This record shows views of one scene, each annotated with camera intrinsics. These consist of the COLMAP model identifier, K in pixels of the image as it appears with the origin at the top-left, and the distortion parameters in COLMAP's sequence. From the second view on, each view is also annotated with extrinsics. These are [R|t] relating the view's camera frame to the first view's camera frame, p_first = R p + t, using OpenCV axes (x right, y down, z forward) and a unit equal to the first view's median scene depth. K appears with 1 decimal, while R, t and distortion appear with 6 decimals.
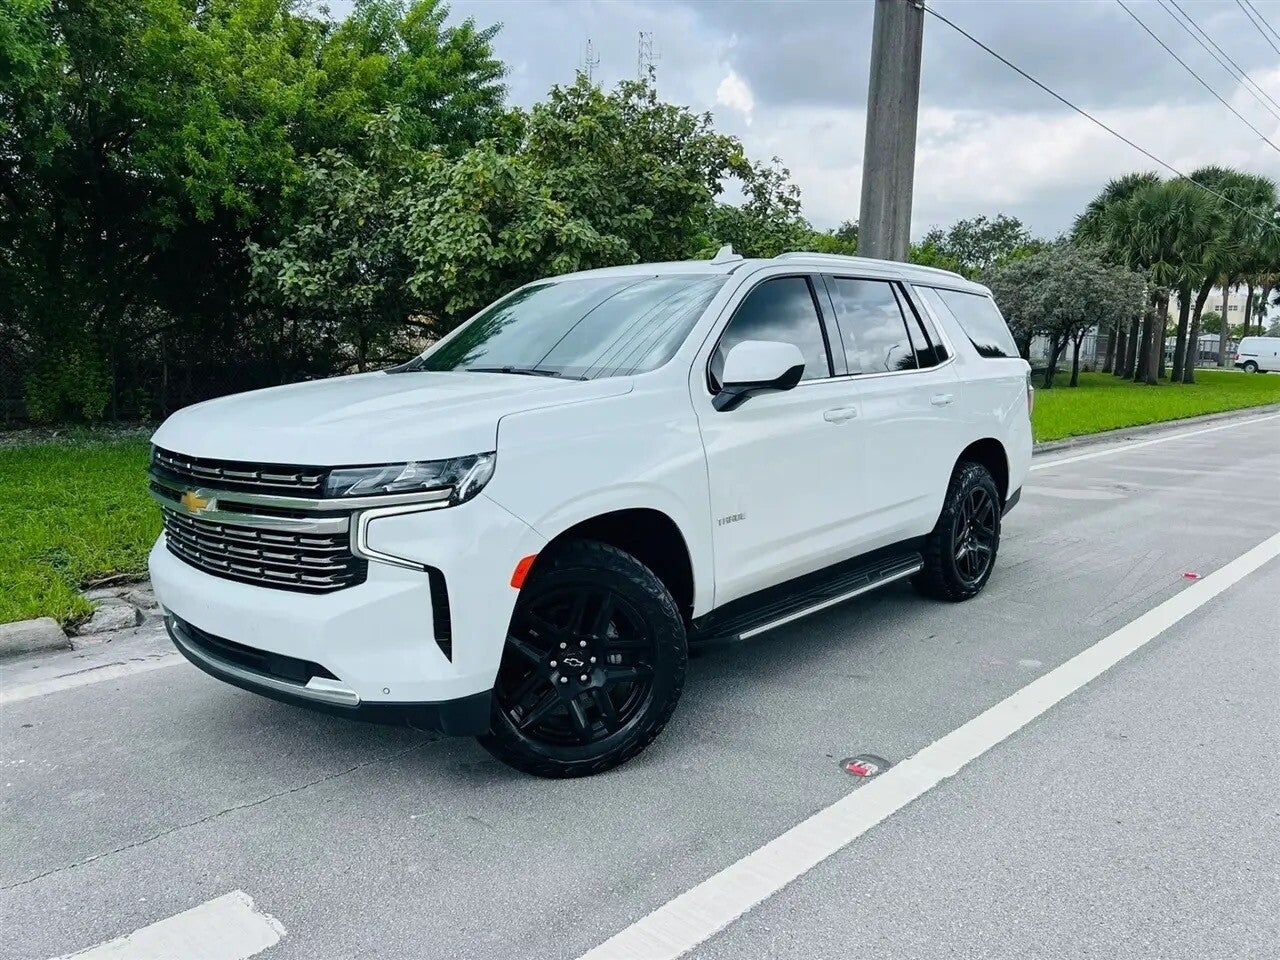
lens RADIAL K [[948.5, 0, 640.0], [0, 948.5, 480.0], [0, 0, 1]] dist [0.049910, -0.054447]
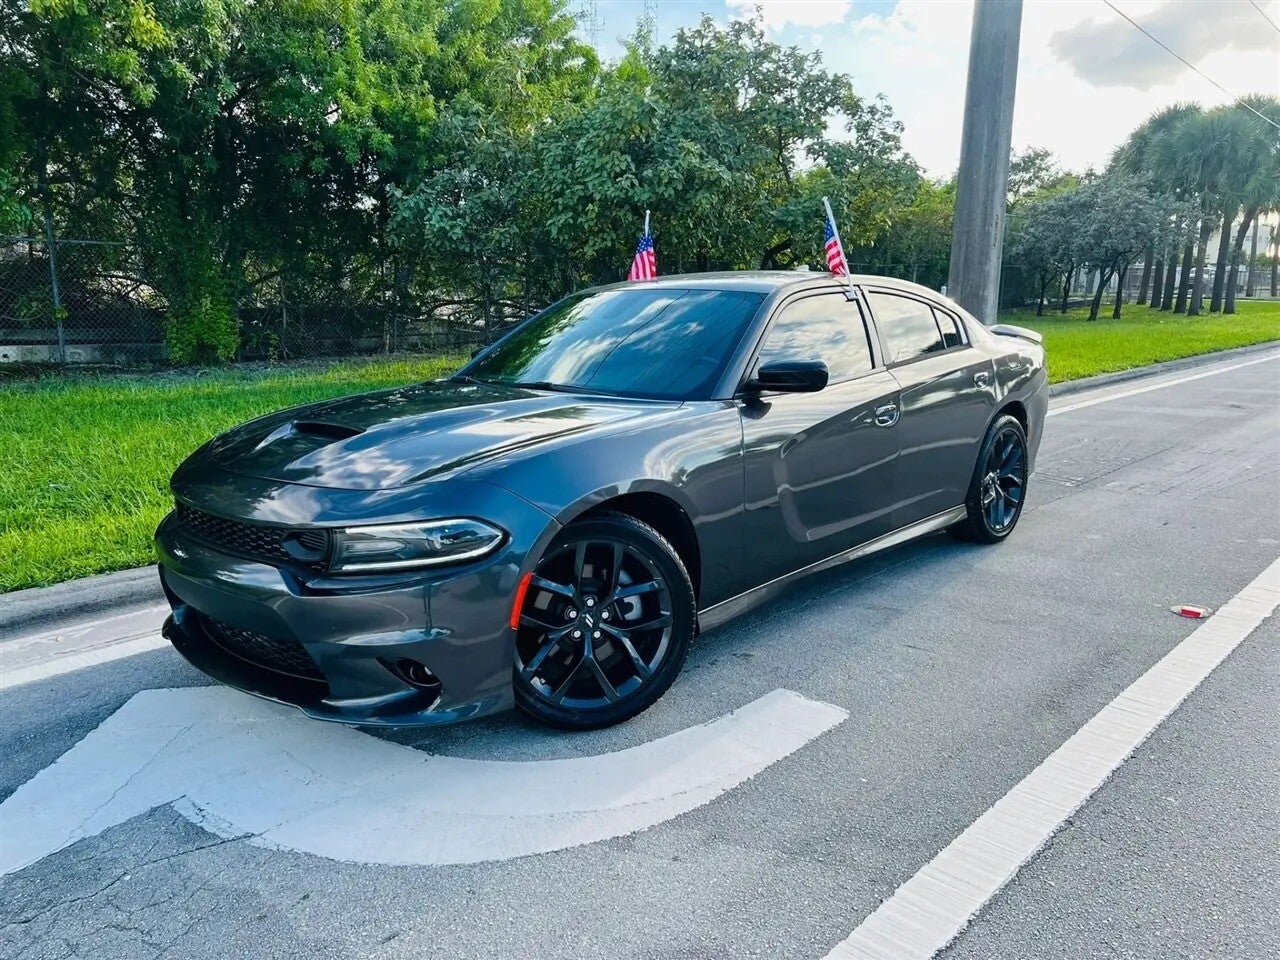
lens RADIAL K [[945.7, 0, 638.1], [0, 945.7, 479.0], [0, 0, 1]] dist [0.061306, -0.070402]
pose [[0.999860, -0.014890, -0.007651, -0.121380], [0.015313, 0.998165, 0.058577, 0.012539], [0.006765, -0.058686, 0.998254, -0.057466]]
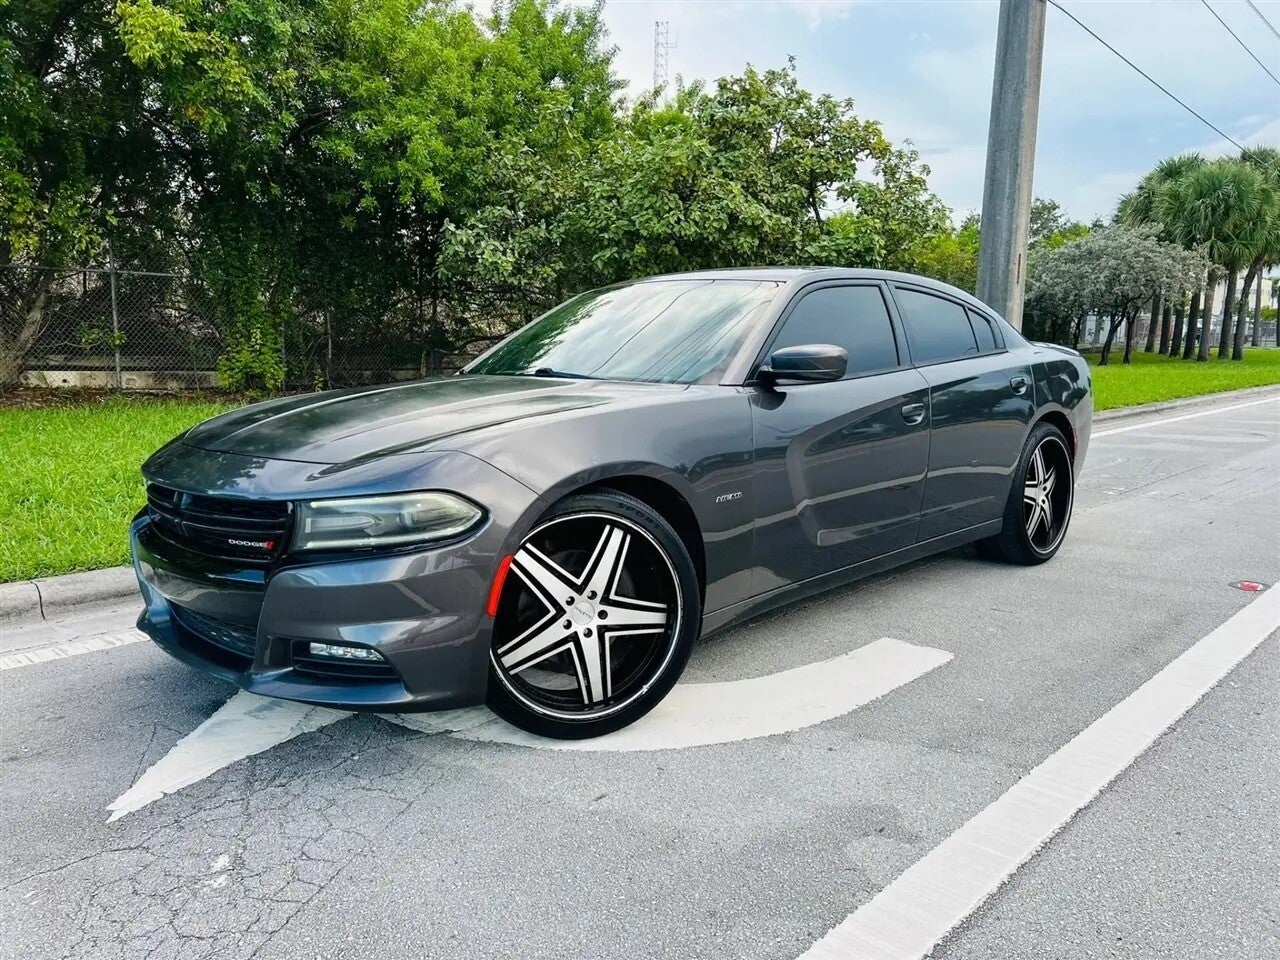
lens RADIAL K [[944.4, 0, 640.0], [0, 944.4, 480.0], [0, 0, 1]] dist [0.060283, -0.063061]
pose [[0.999921, -0.006812, -0.010589, -0.156288], [0.006921, 0.999923, 0.010276, 0.034877], [0.010518, -0.010348, 0.999891, -0.087913]]
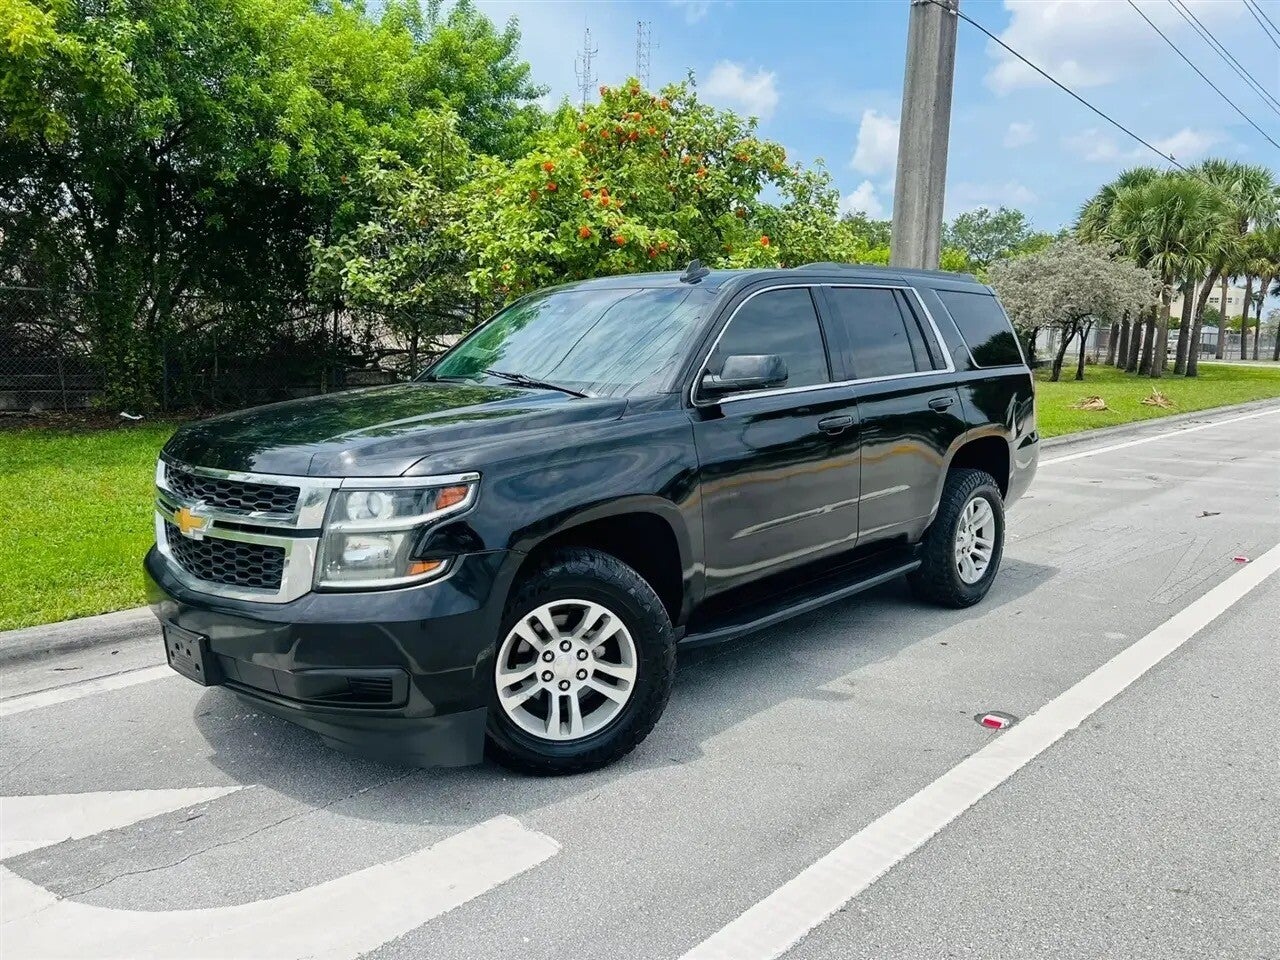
lens RADIAL K [[948.5, 0, 640.0], [0, 948.5, 480.0], [0, 0, 1]] dist [0.049910, -0.054447]
pose [[0.999974, 0.001808, 0.006984, -0.052394], [-0.001879, 0.999947, 0.010106, 0.000388], [-0.006966, -0.010119, 0.999925, -0.035957]]
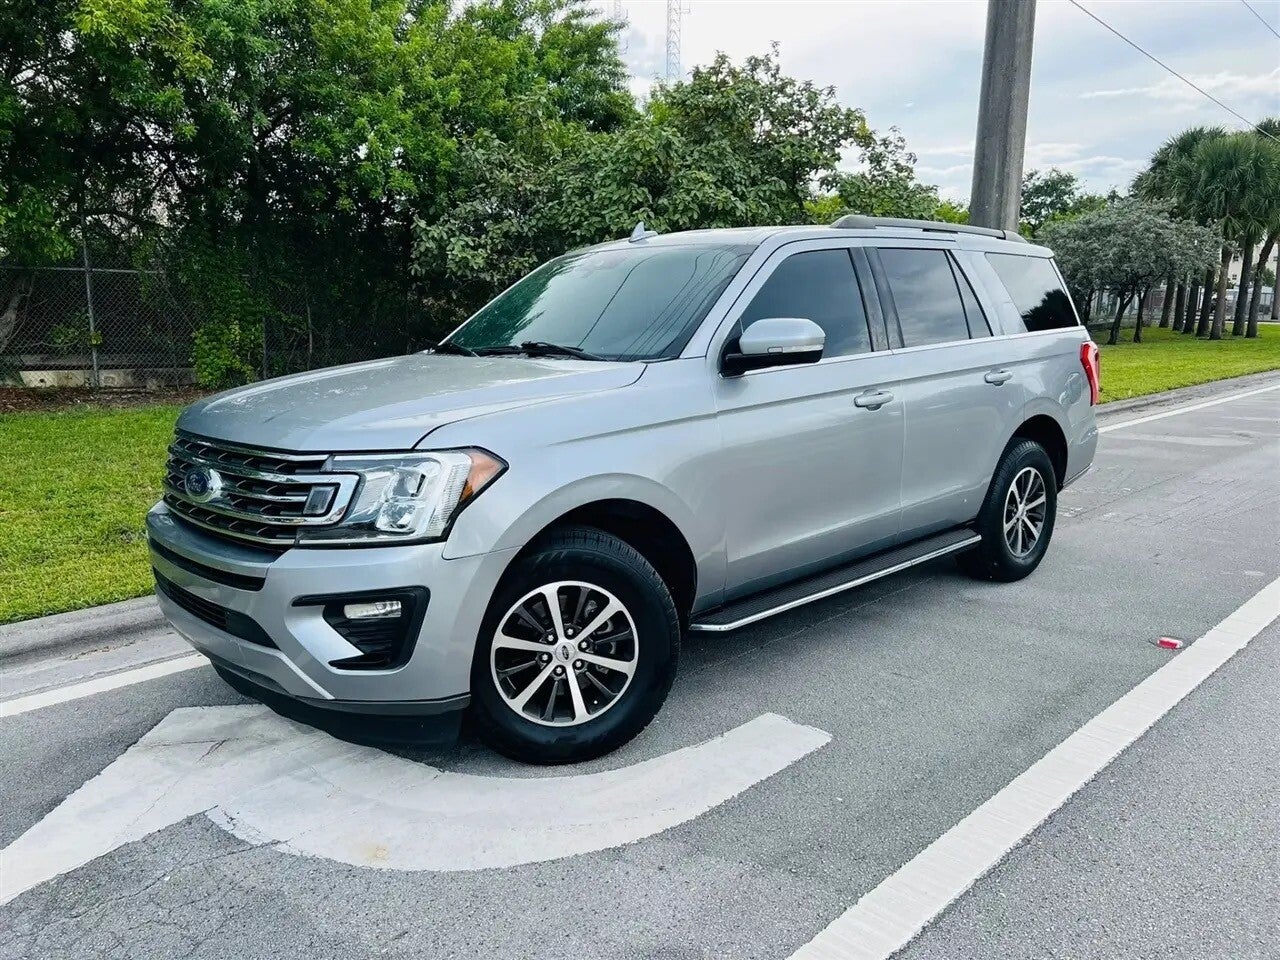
lens RADIAL K [[948.5, 0, 640.0], [0, 948.5, 480.0], [0, 0, 1]] dist [0.049910, -0.054447]
pose [[0.999560, -0.009971, -0.027945, -0.114570], [0.011065, 0.999168, 0.039258, 0.006382], [0.027530, -0.039550, 0.998838, -0.076911]]
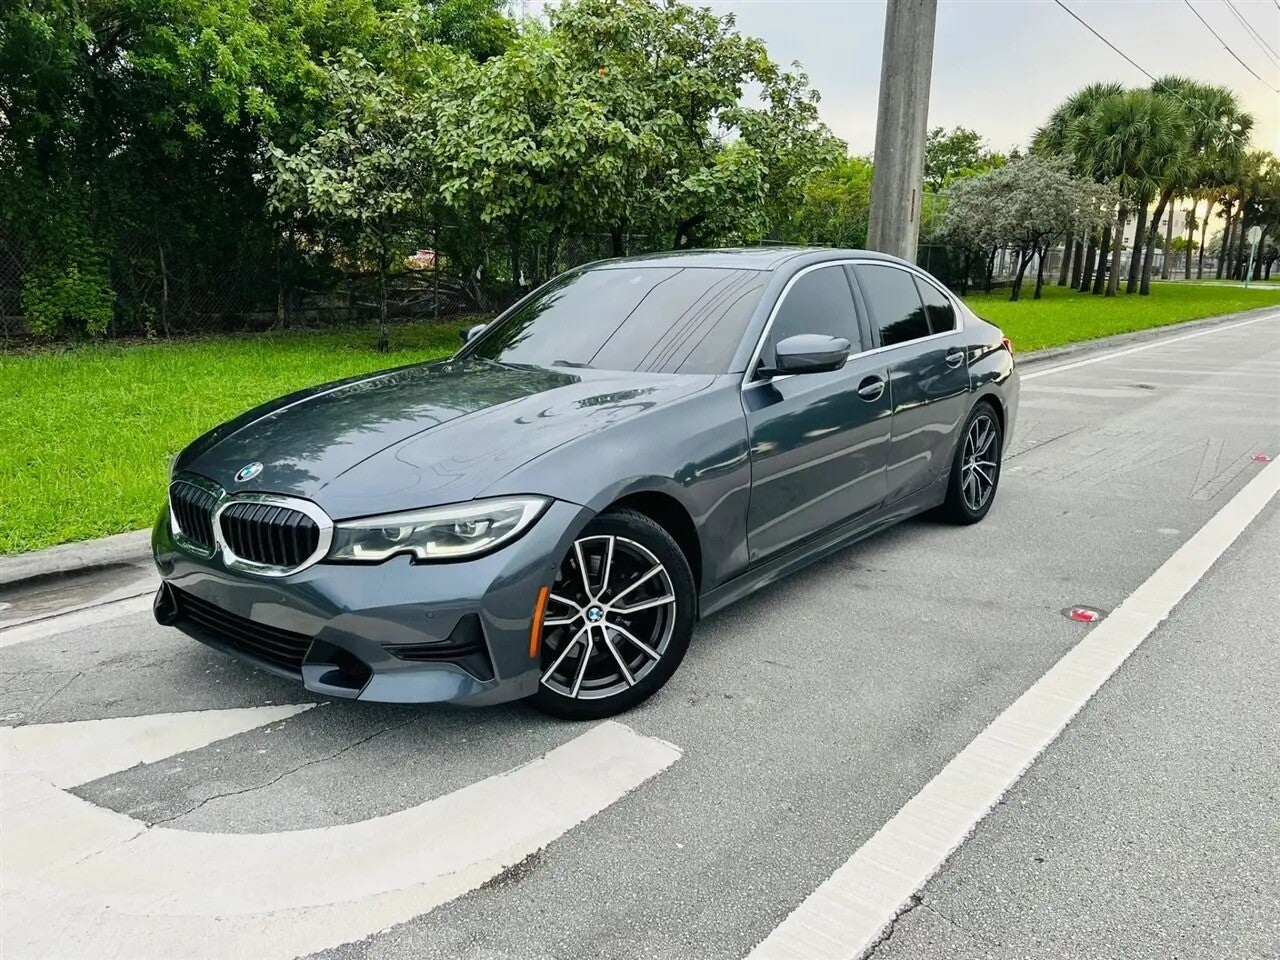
lens RADIAL K [[949.3, 0, 643.9], [0, 949.3, 480.7], [0, 0, 1]] dist [0.050514, -0.064409]
pose [[0.997826, -0.020550, 0.062621, -0.089624], [0.015324, 0.996445, 0.082835, 0.011983], [-0.064100, -0.081695, 0.994594, -0.015670]]
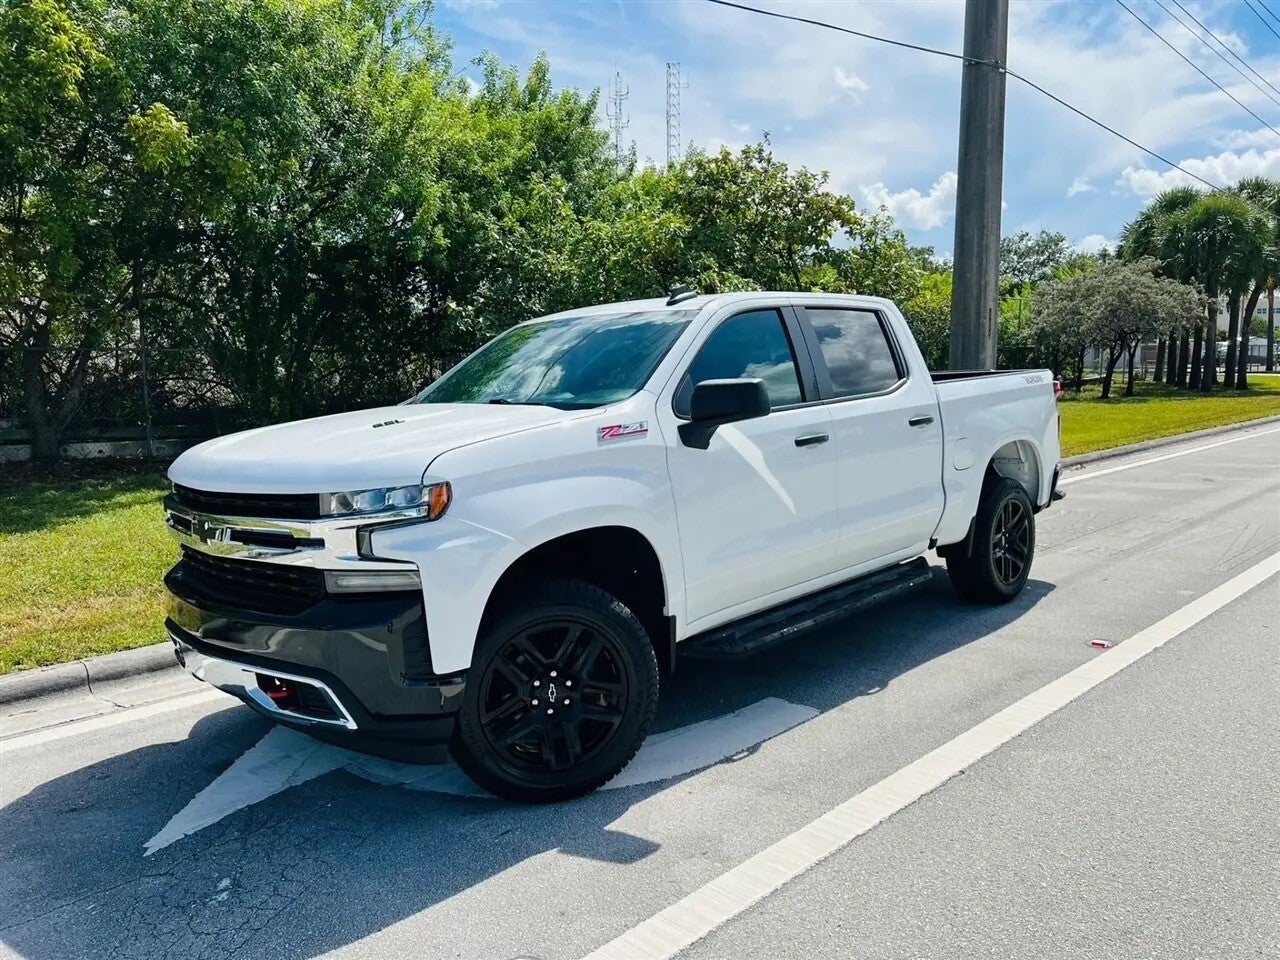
lens RADIAL K [[948.5, 0, 640.0], [0, 948.5, 480.0], [0, 0, 1]] dist [0.049910, -0.054447]
pose [[0.998897, -0.030730, -0.035502, -0.118589], [0.029855, 0.999243, -0.024932, 0.013066], [0.036241, 0.023845, 0.999059, -0.155508]]
